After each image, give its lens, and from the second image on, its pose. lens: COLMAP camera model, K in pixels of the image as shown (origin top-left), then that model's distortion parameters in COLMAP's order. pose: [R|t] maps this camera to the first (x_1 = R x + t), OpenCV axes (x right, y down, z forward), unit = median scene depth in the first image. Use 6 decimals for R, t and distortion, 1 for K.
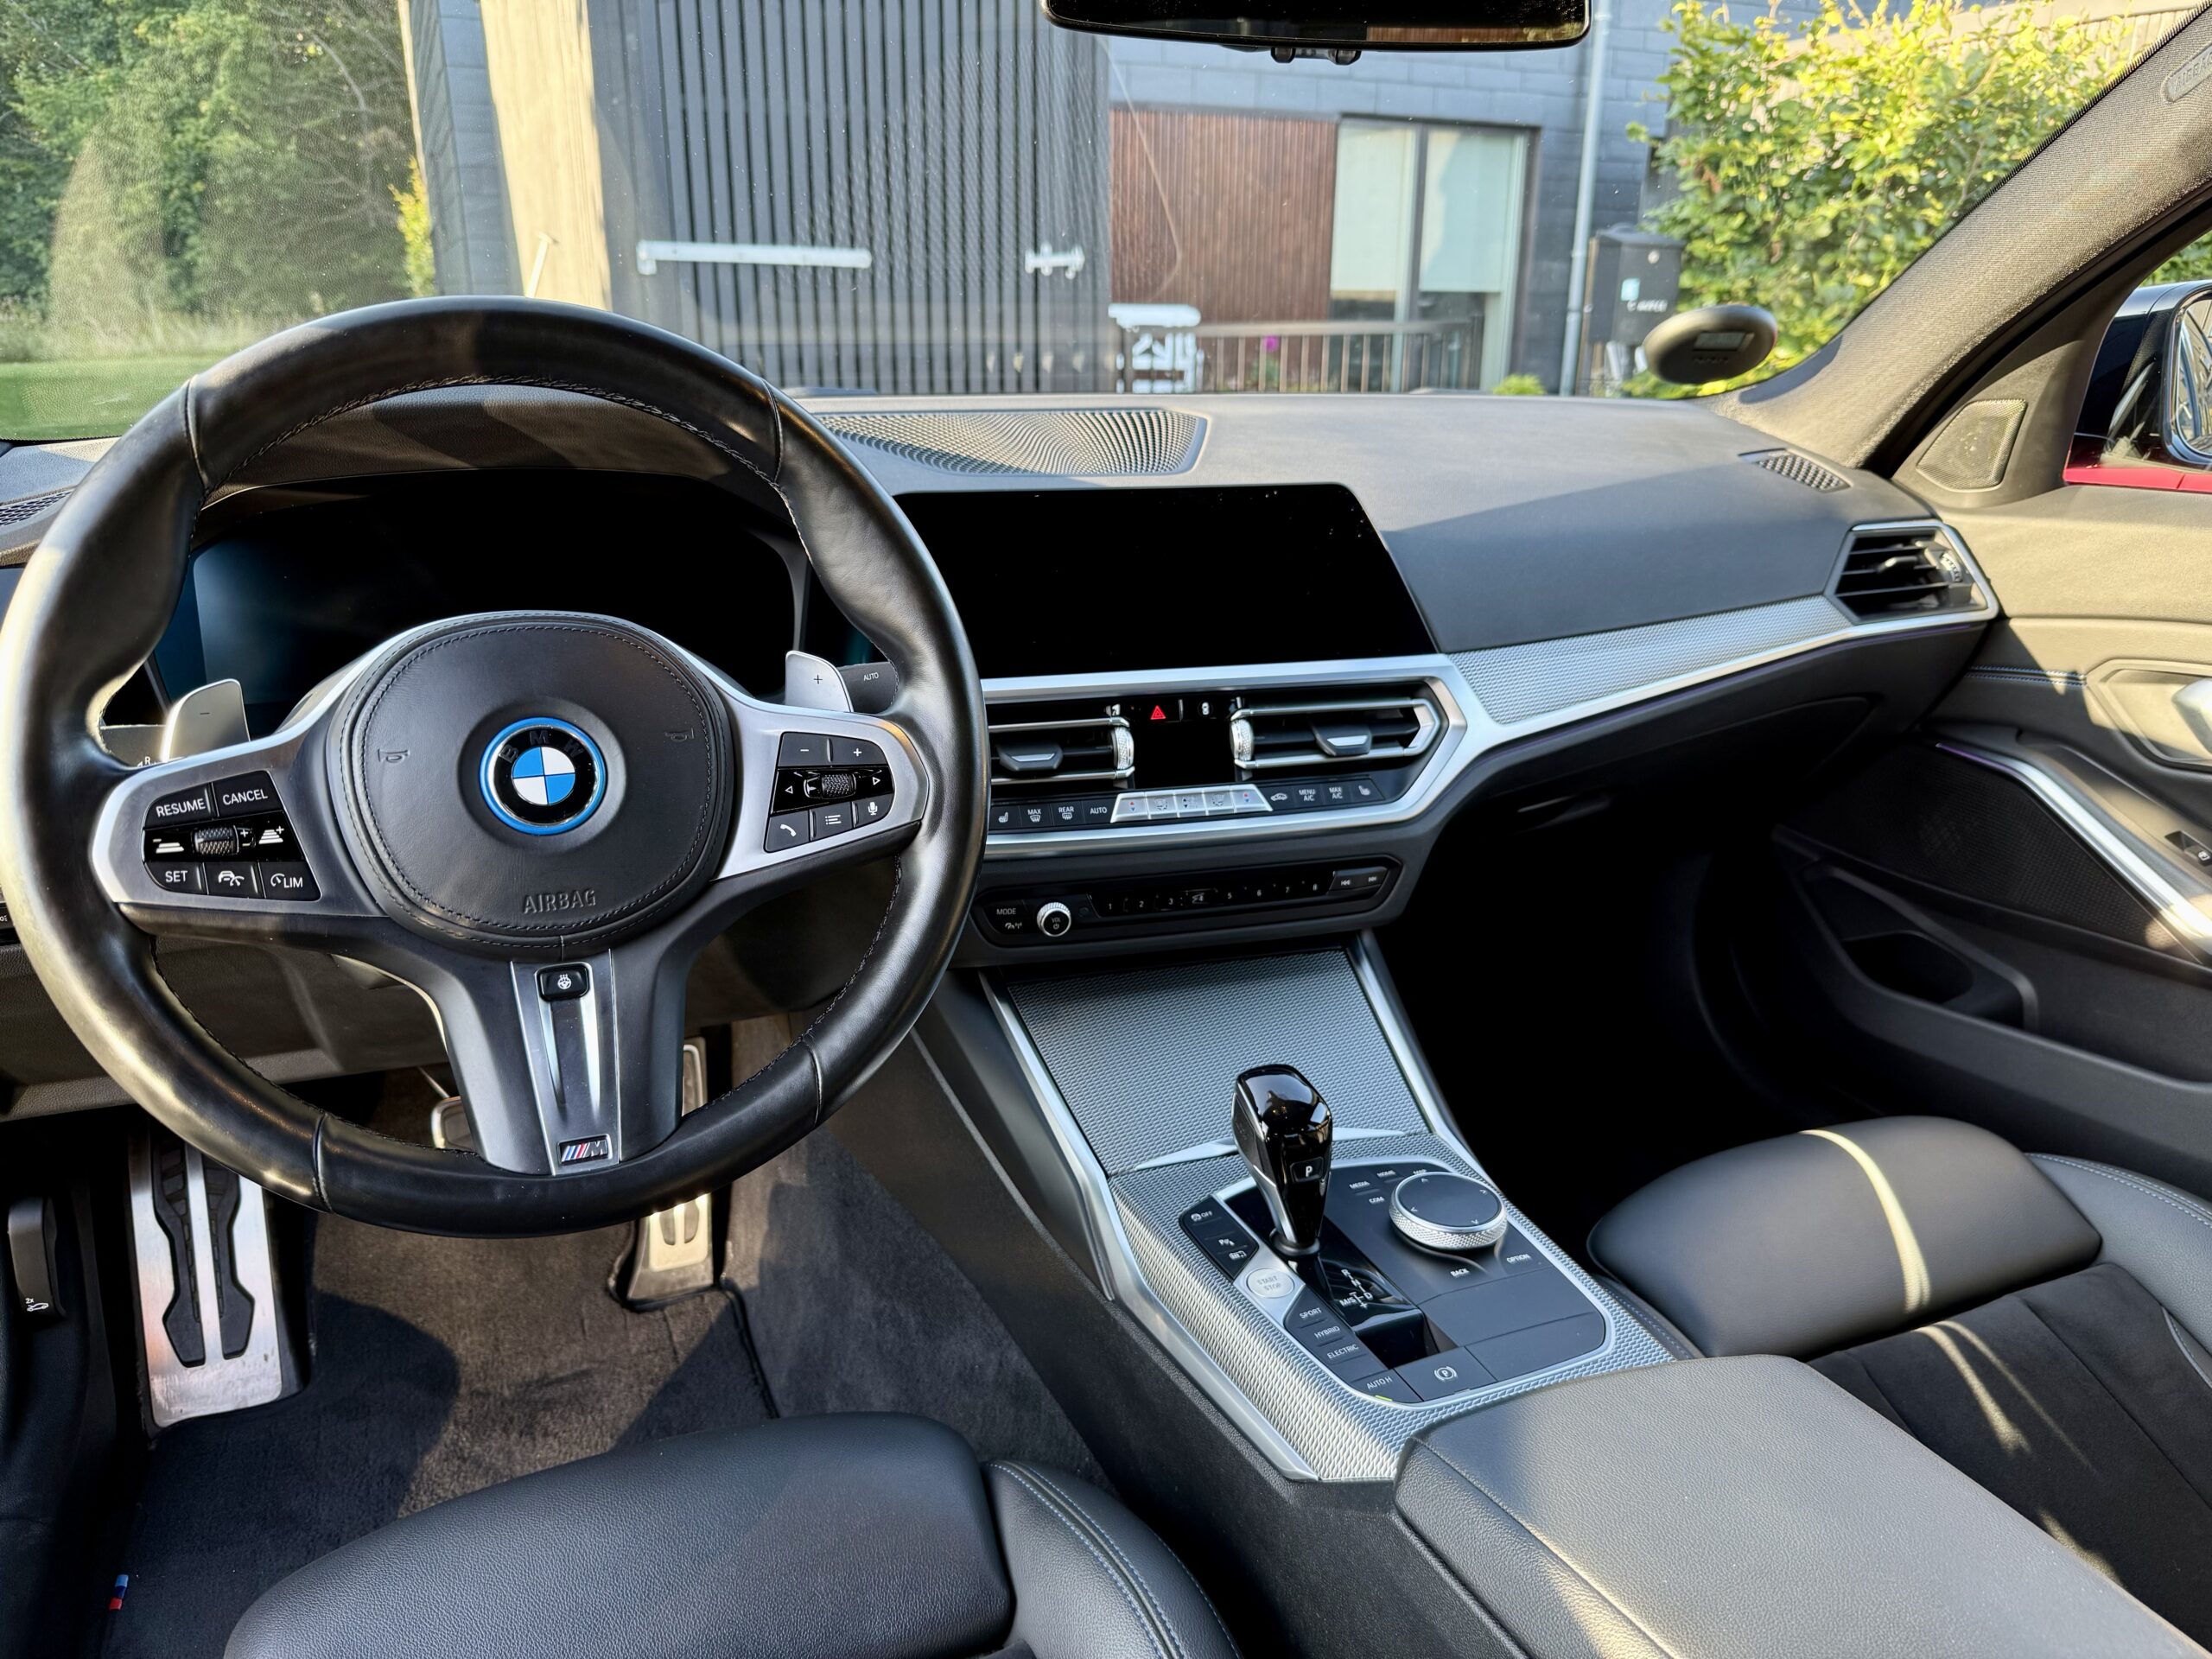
lens RADIAL K [[1637.0, 0, 1119.1], [0, 1637.0, 825.0], [0, 0, 1]] dist [-0.009218, -0.015491]
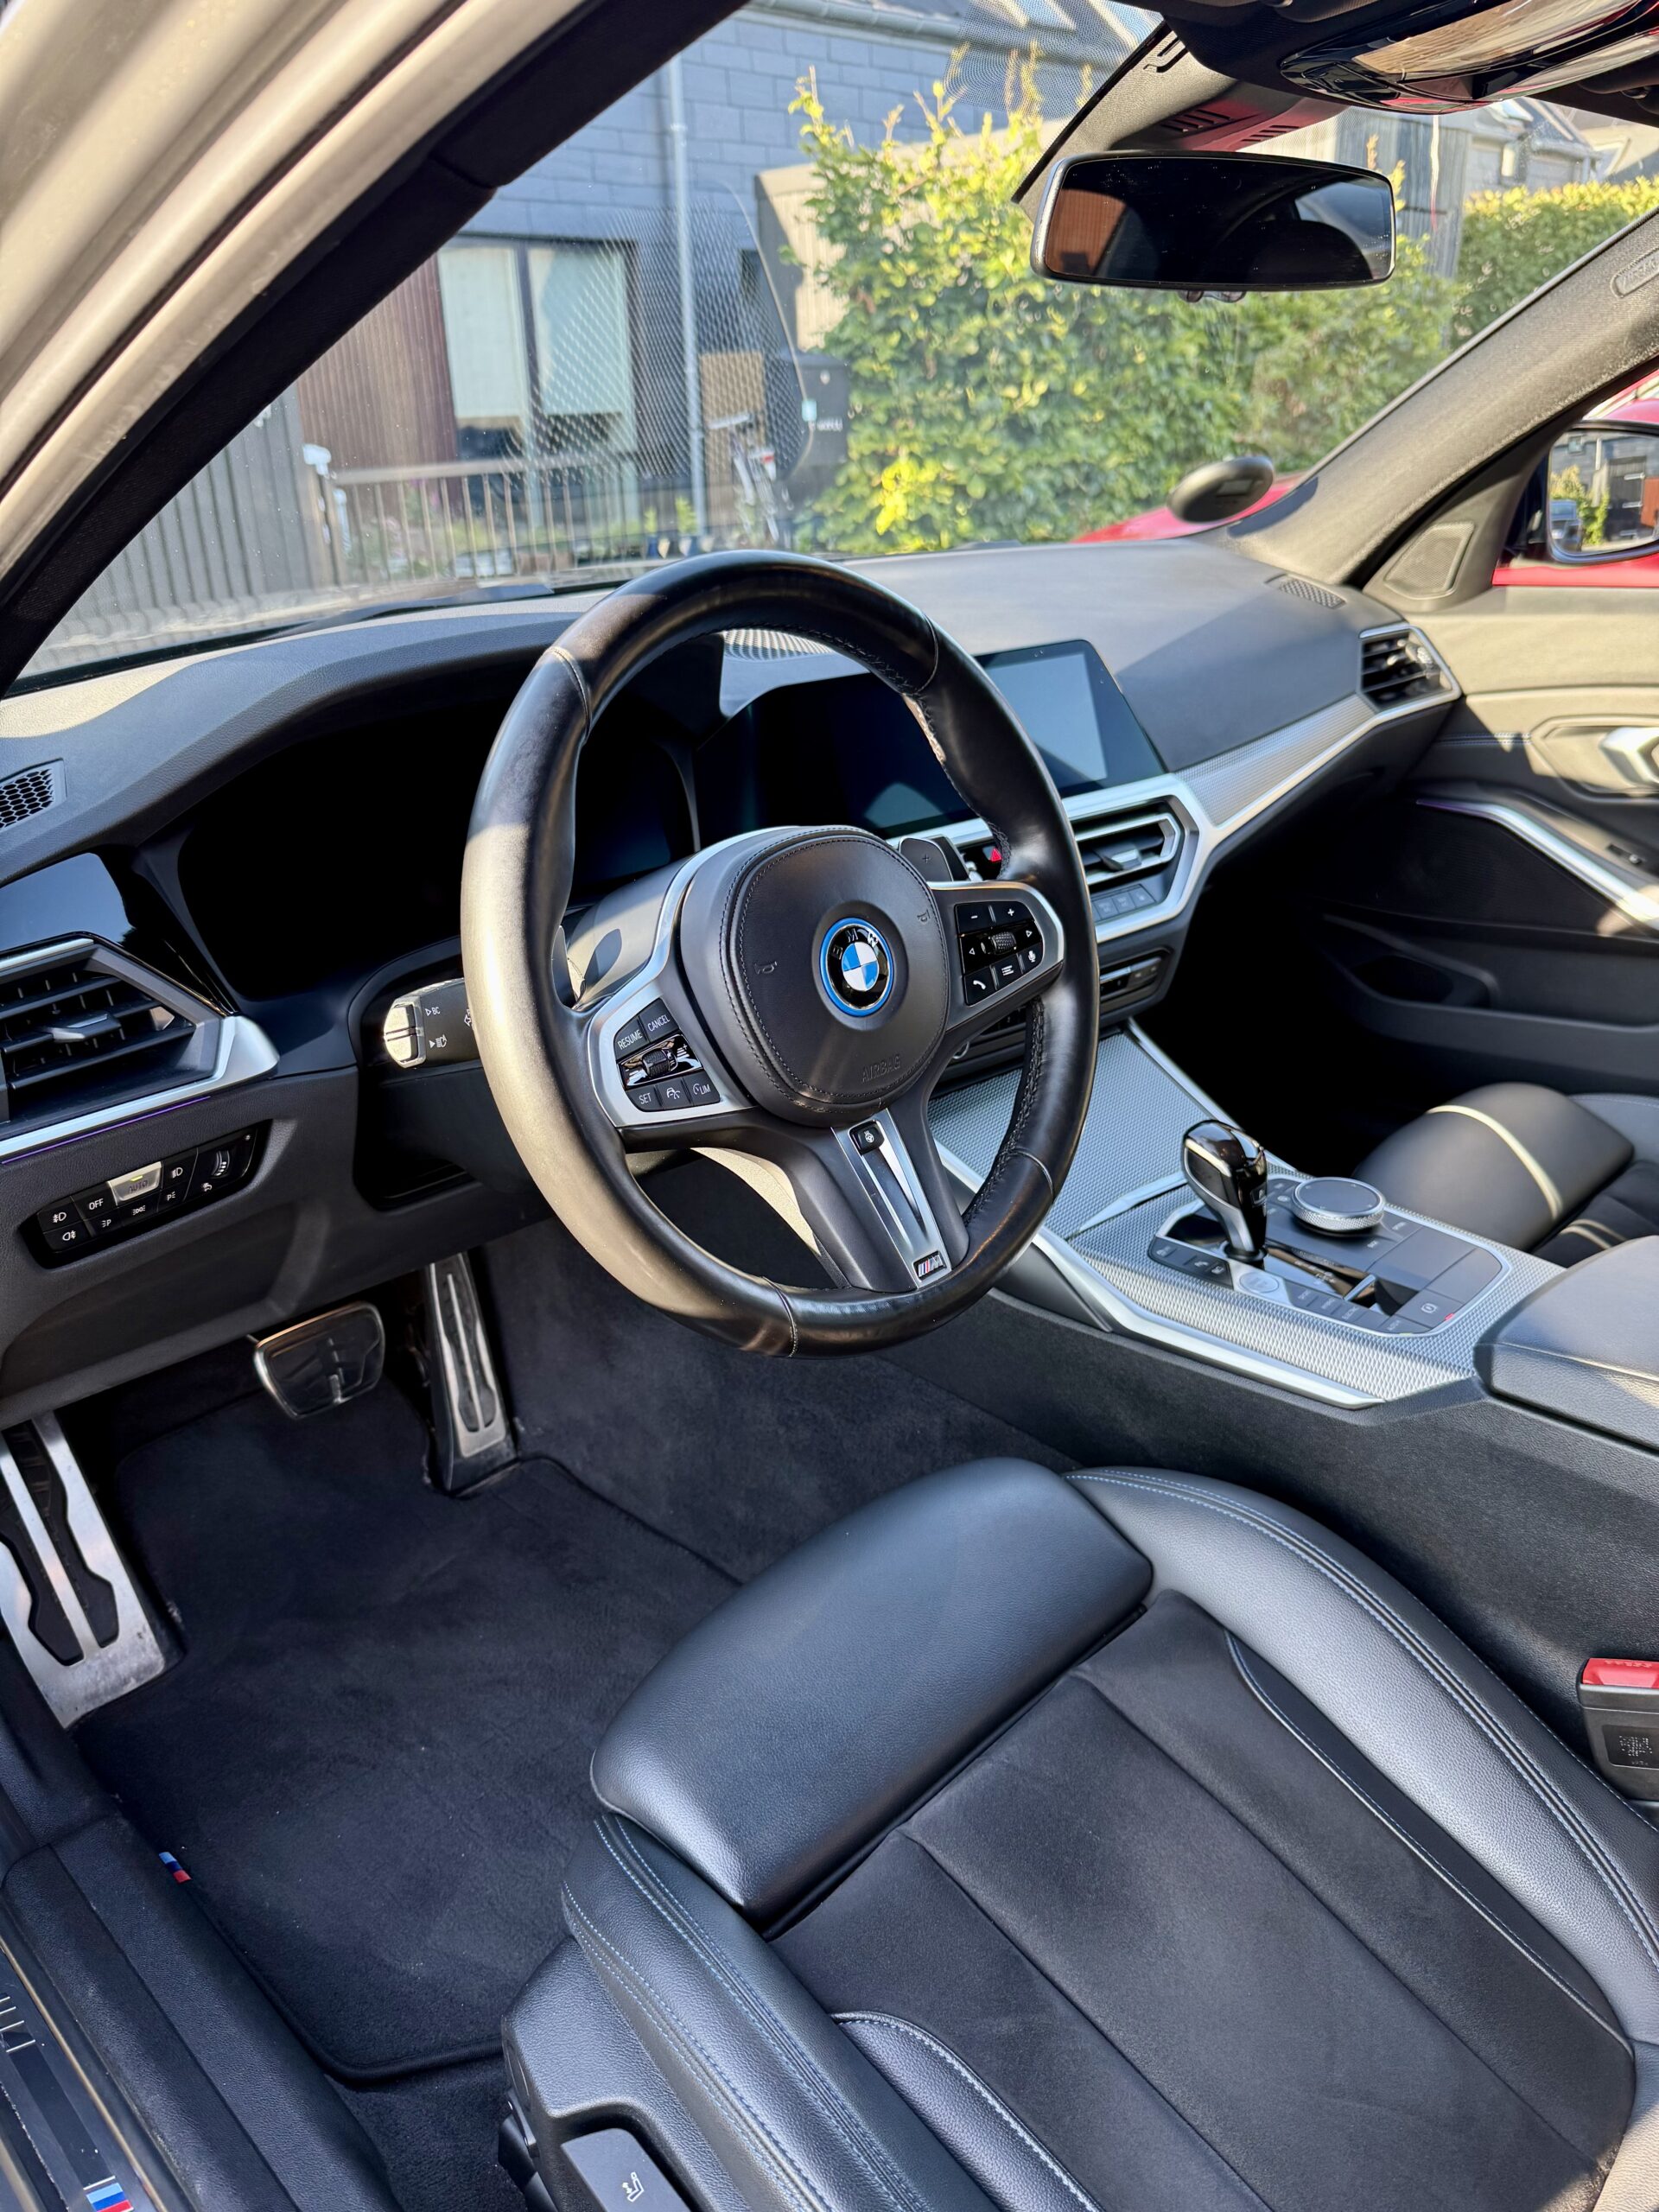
lens RADIAL K [[1637.0, 0, 823.6], [0, 1637.0, 1104.9], [0, 0, 1]] dist [-0.009218, -0.015491]
pose [[0.925884, -0.184615, 0.329631, -0.372705], [0.154510, 0.981211, 0.115549, -0.034436], [-0.344769, -0.056053, 0.937012, -0.045334]]
